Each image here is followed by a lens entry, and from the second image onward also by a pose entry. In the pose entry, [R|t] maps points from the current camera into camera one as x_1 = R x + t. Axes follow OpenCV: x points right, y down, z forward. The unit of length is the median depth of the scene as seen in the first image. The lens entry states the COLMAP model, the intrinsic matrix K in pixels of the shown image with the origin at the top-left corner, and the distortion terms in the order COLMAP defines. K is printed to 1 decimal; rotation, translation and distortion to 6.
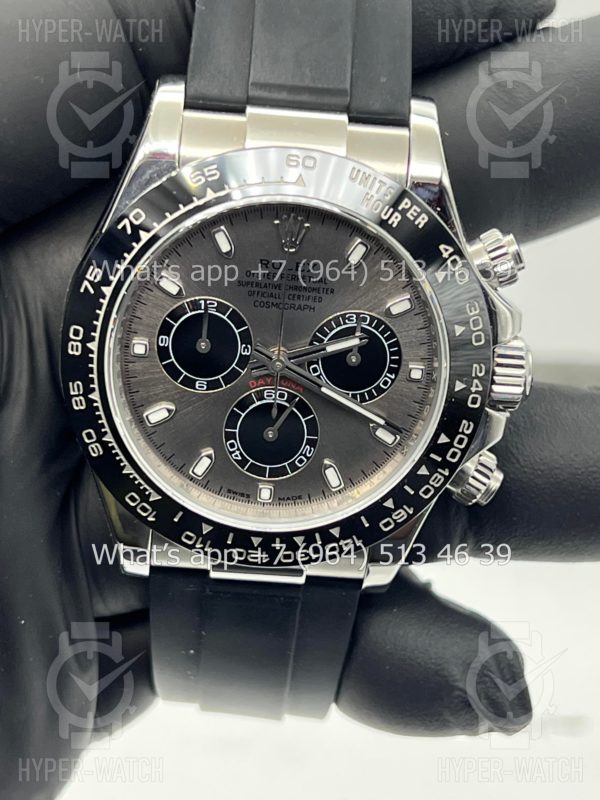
lens RADIAL K [[1845.7, 0, 294.5], [0, 1845.7, 399.1], [0, 0, 1]] dist [0.213568, 0.000000]
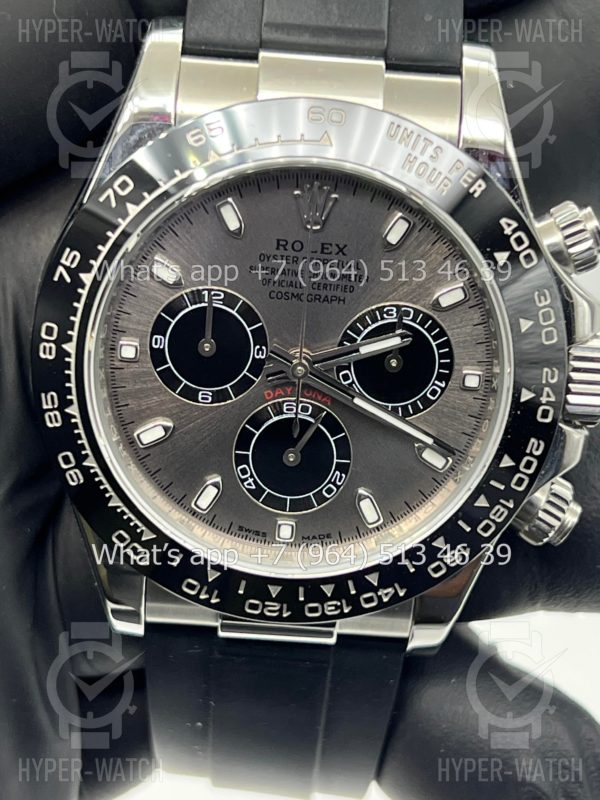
lens RADIAL K [[1845.7, 0, 290.0], [0, 1845.7, 390.4], [0, 0, 1]] dist [0.213568, 0.000000]
pose [[0.999629, -0.005981, -0.026572, 0.008089], [0.004910, 0.999180, -0.040201, 0.022451], [0.026790, 0.040055, 0.998838, 0.194568]]
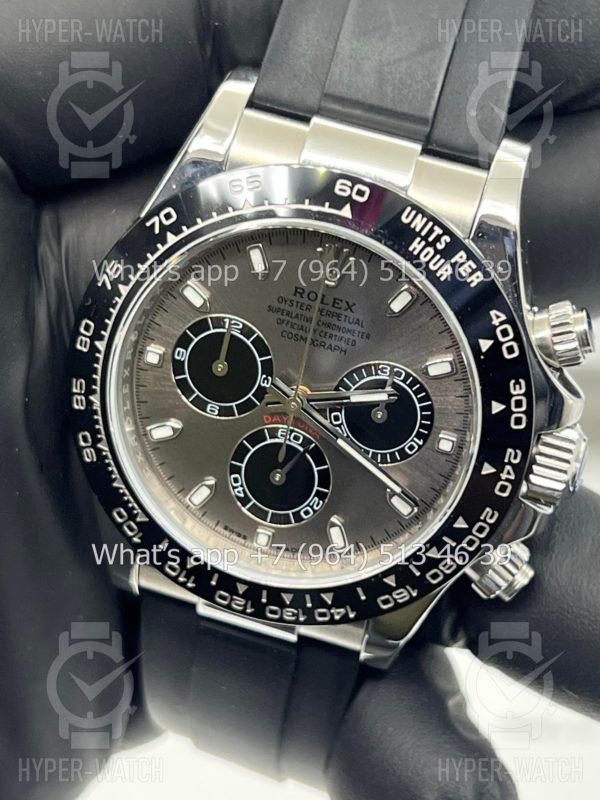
lens RADIAL K [[1845.7, 0, 307.5], [0, 1845.7, 391.3], [0, 0, 1]] dist [0.213568, 0.000000]
pose [[0.962179, 0.198814, -0.186235, 0.162991], [-0.192859, 0.979964, 0.049752, -0.070762], [0.192395, -0.011953, 0.981245, 0.114999]]
